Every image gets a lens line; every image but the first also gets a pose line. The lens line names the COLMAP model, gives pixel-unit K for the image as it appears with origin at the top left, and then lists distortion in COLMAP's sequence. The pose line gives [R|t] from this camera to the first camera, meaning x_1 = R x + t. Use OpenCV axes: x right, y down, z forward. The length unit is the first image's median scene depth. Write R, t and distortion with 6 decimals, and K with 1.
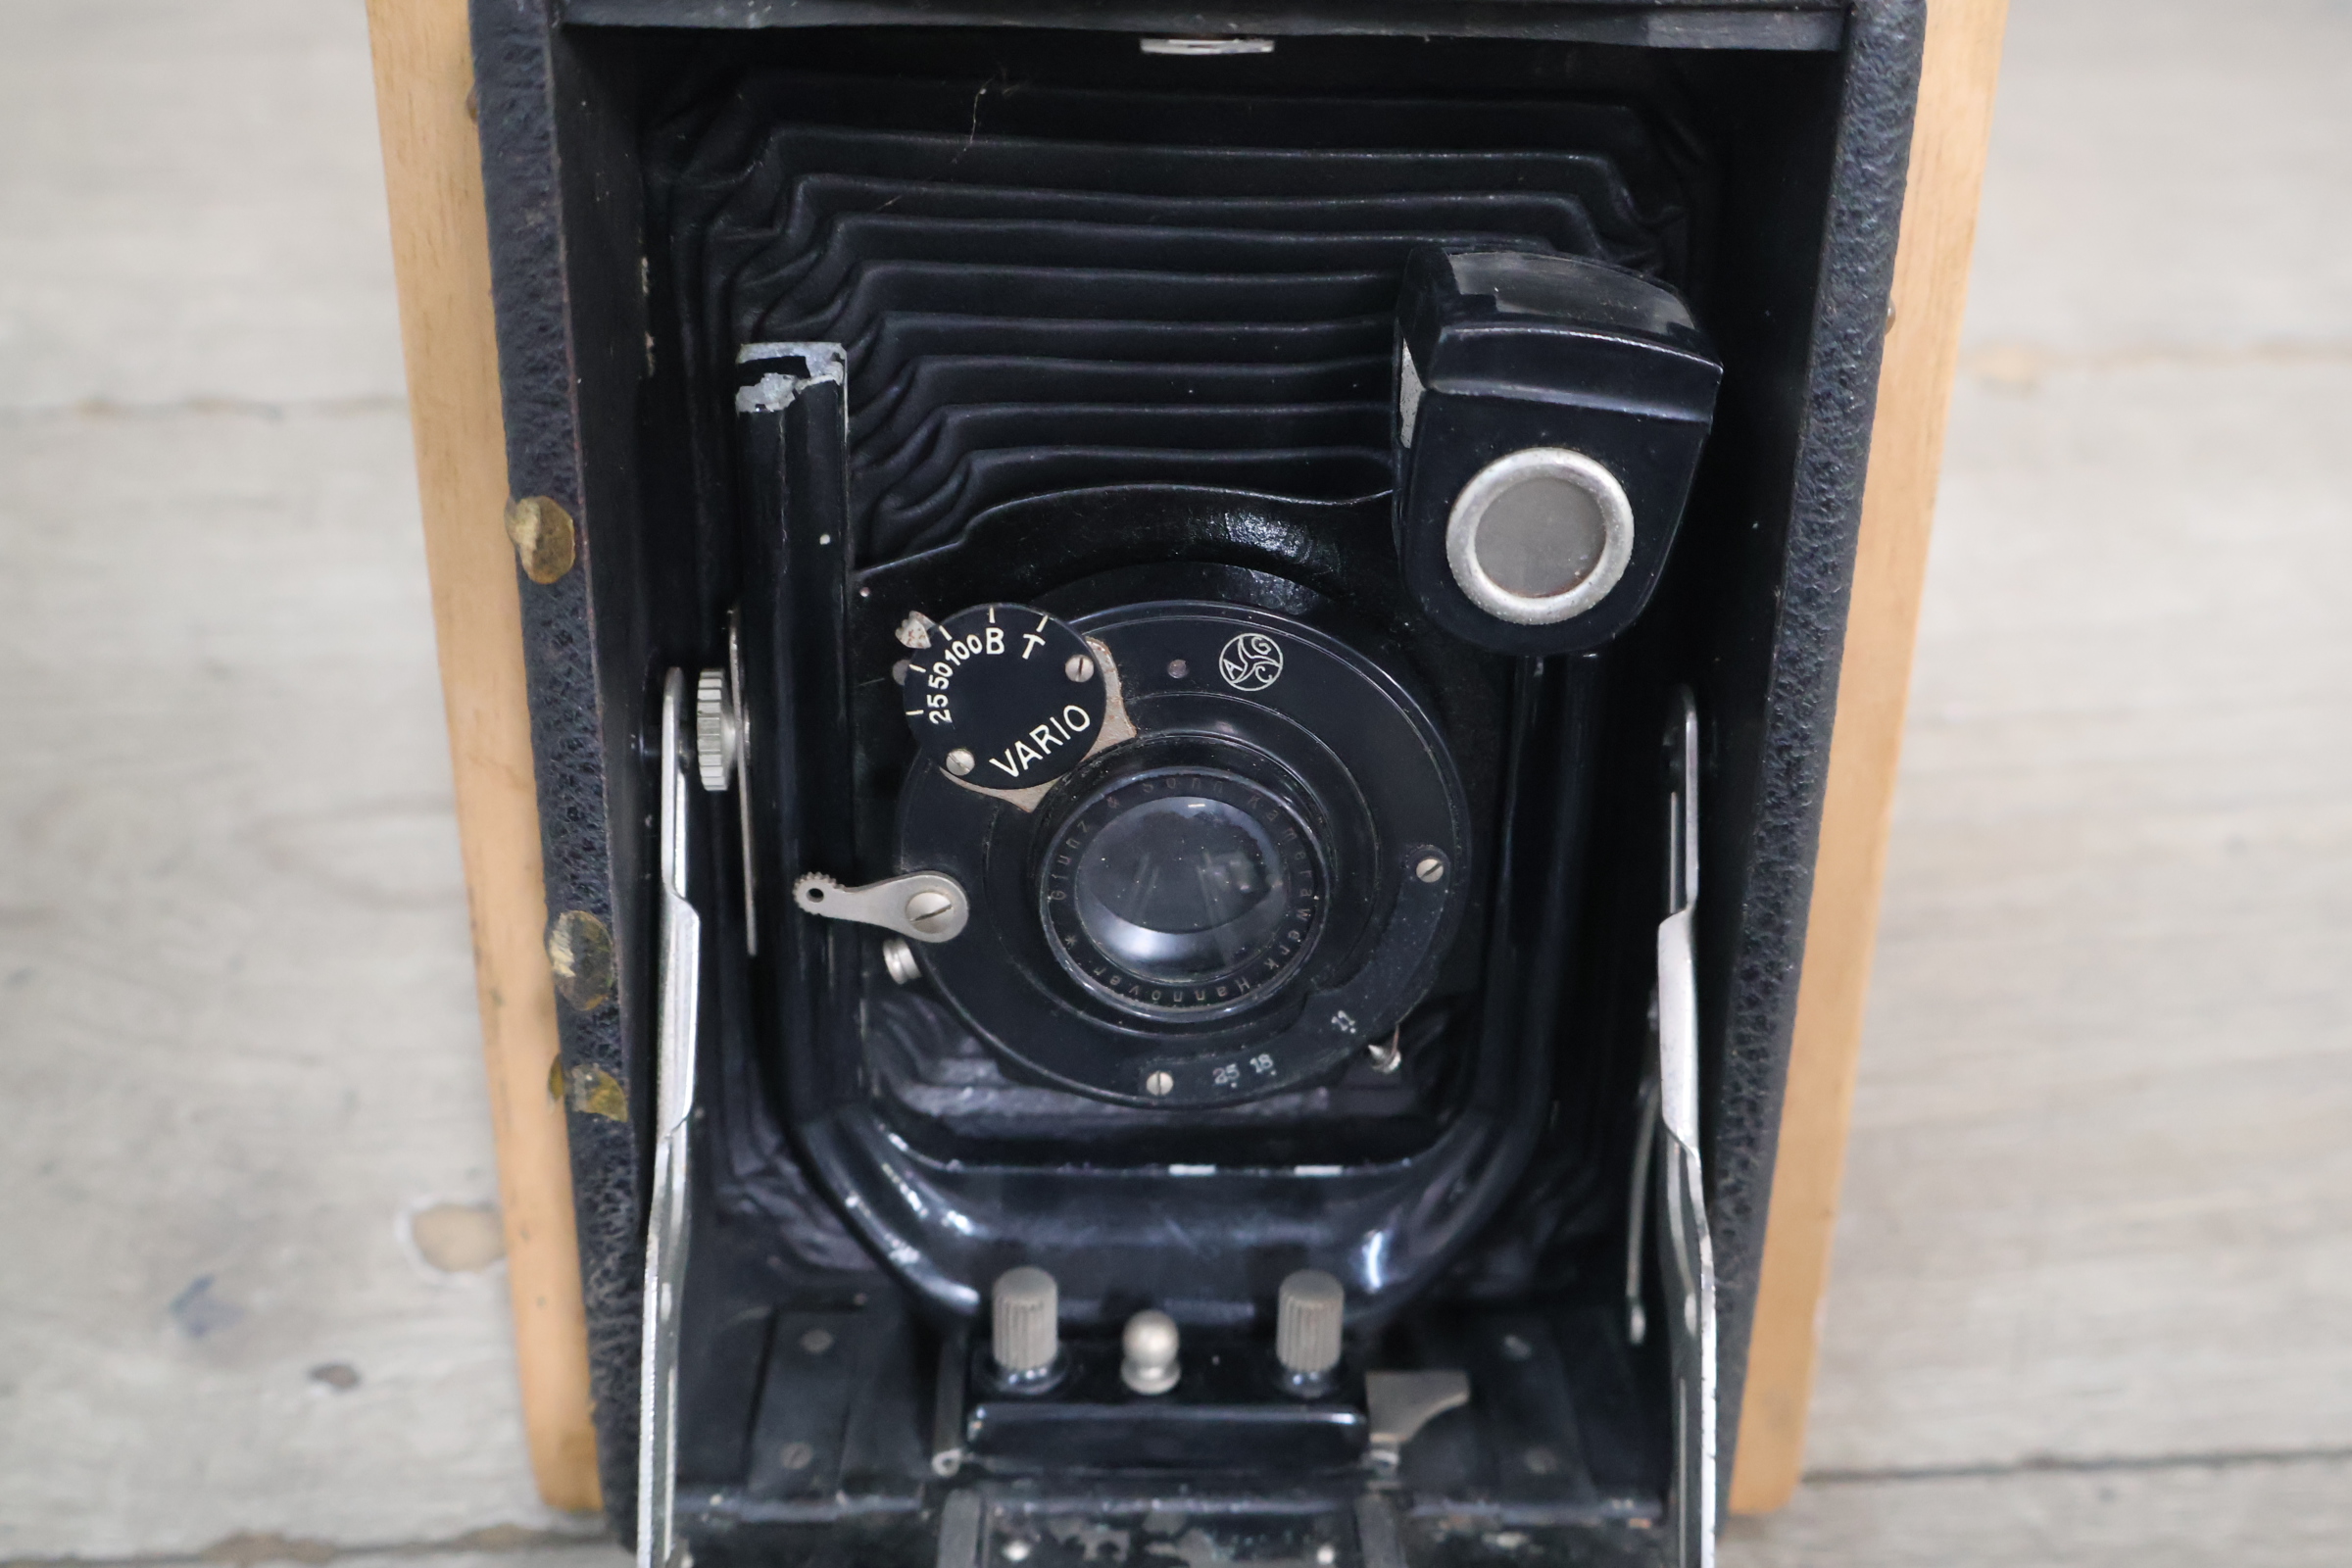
lens RADIAL K [[2626.4, 0, 1183.0], [0, 2626.4, 785.7], [0, 0, 1]] dist [0.023626, 0.000000]
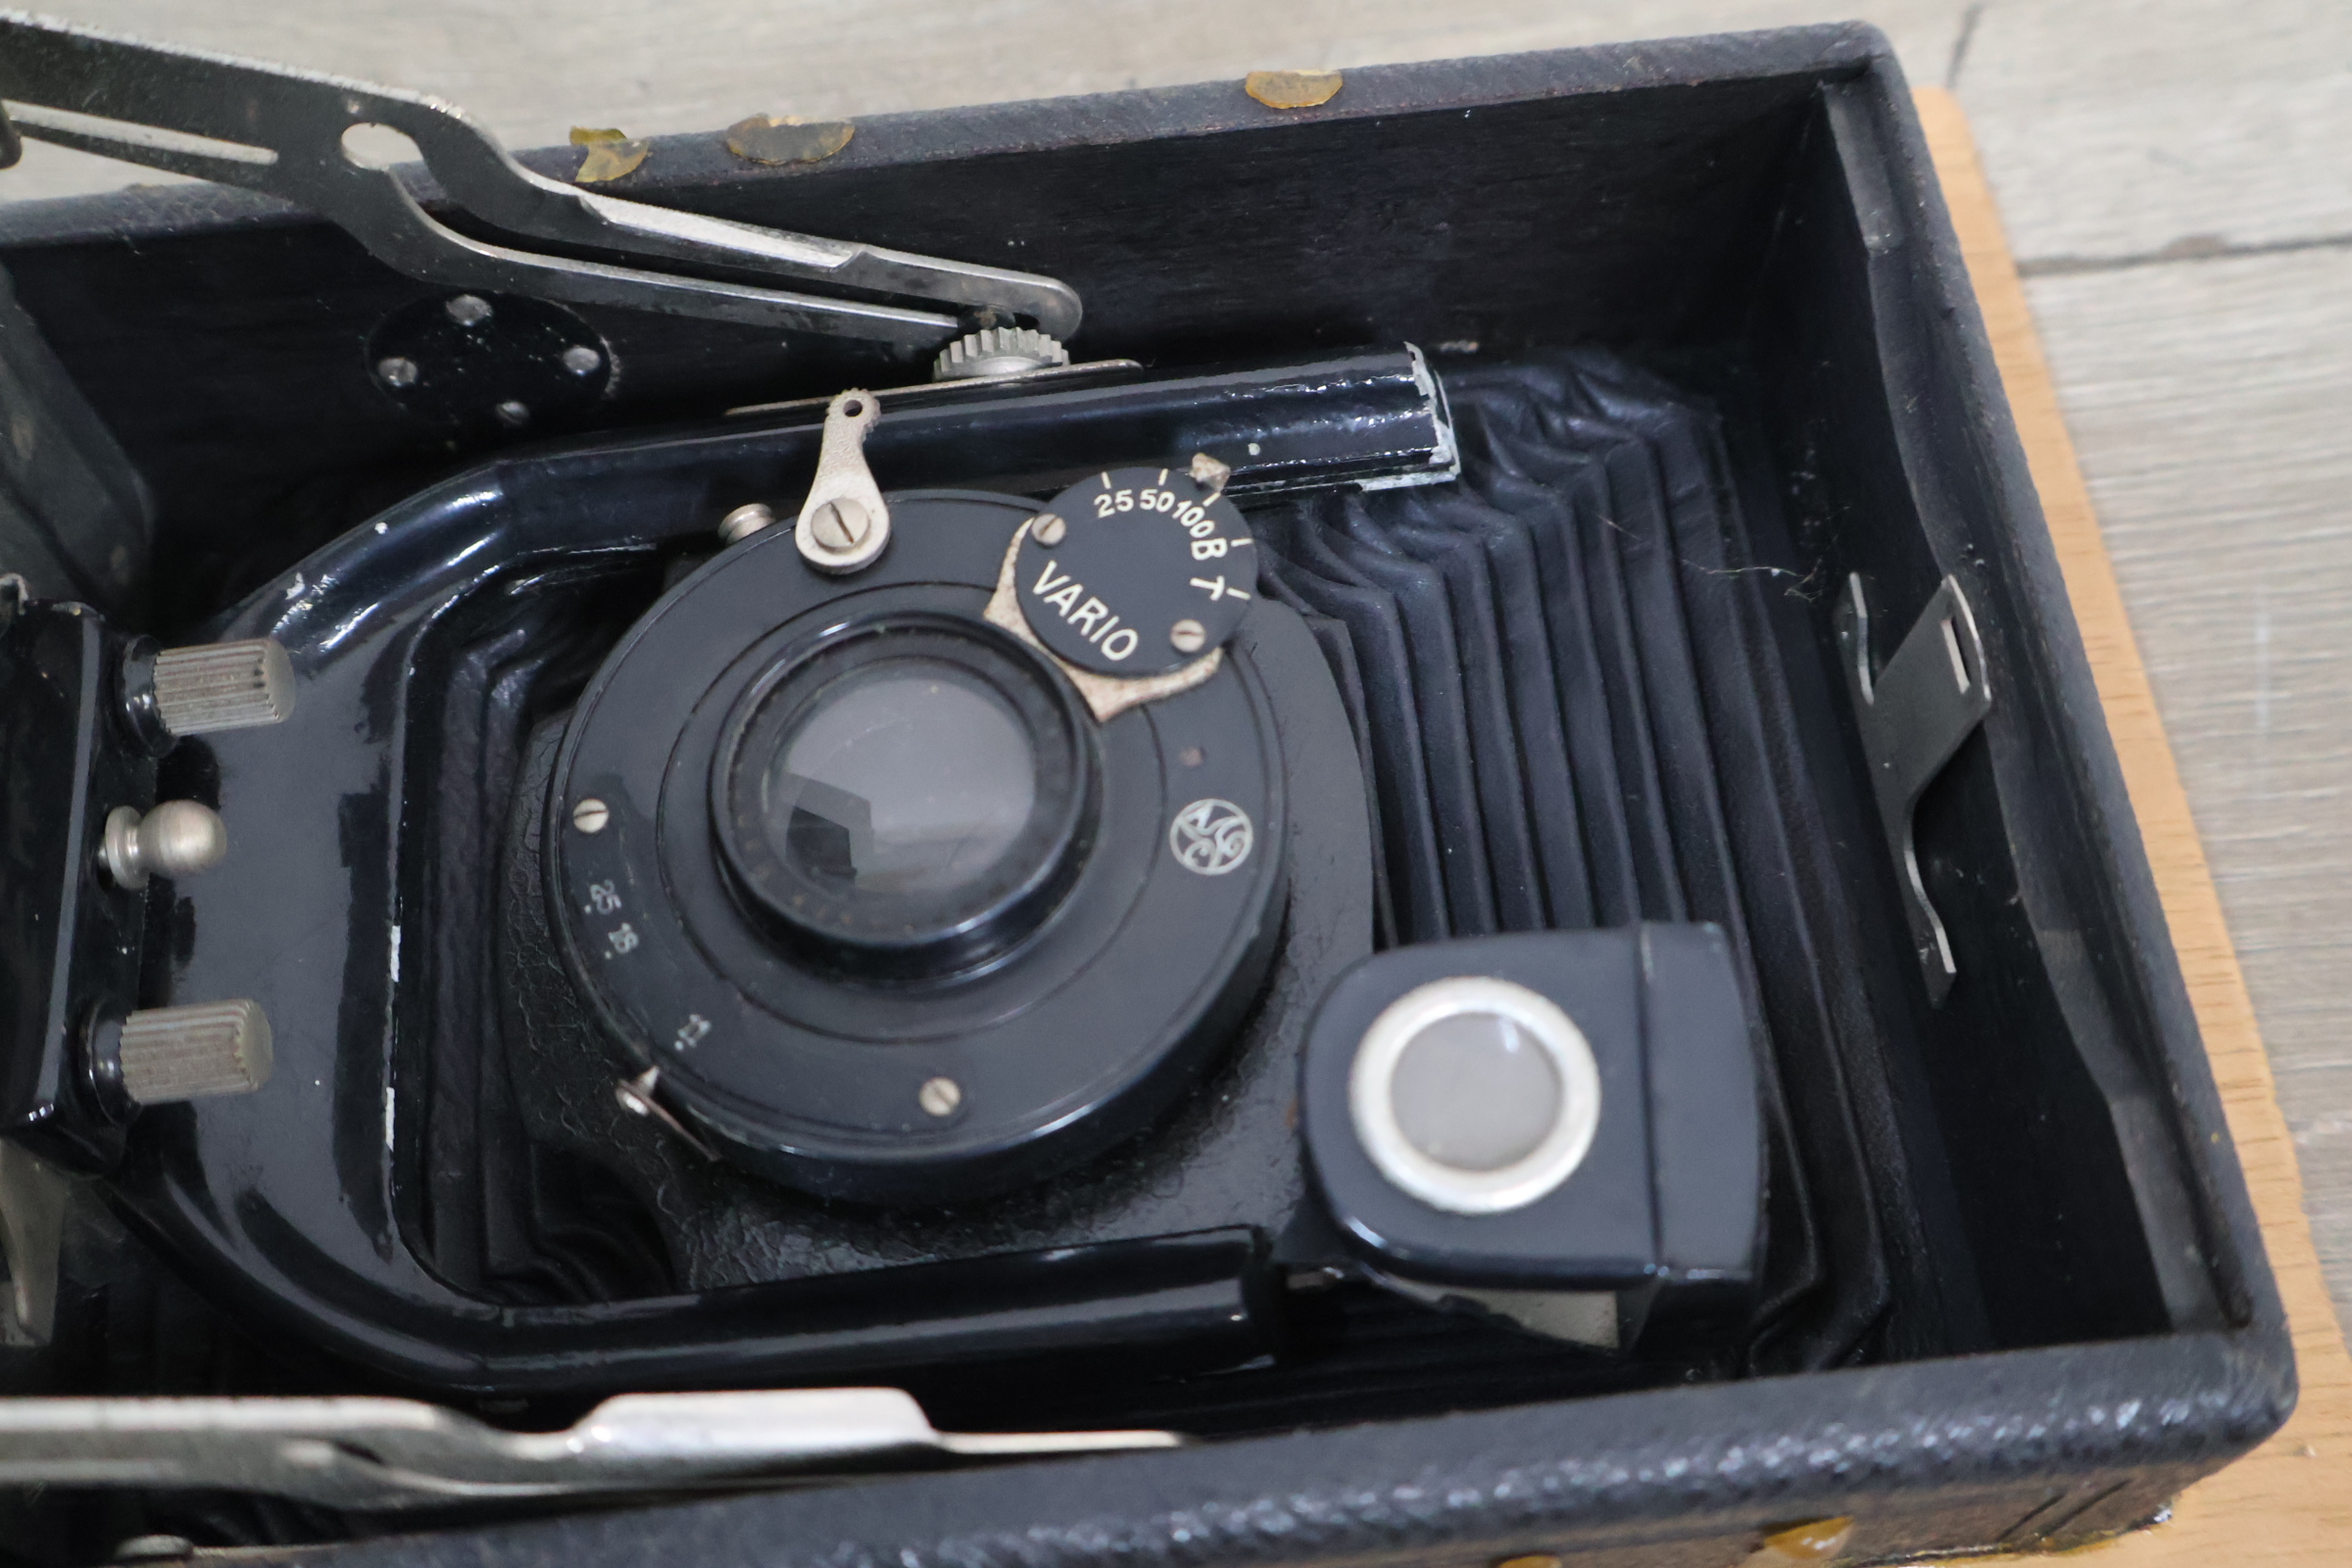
lens RADIAL K [[2626.4, 0, 1171.7], [0, 2626.4, 744.2], [0, 0, 1]] dist [0.023626, 0.000000]
pose [[0.125836, 0.870482, -0.475843, 0.371952], [-0.913088, -0.085903, -0.398611, 0.278685], [-0.387860, 0.484646, 0.784017, 0.359122]]
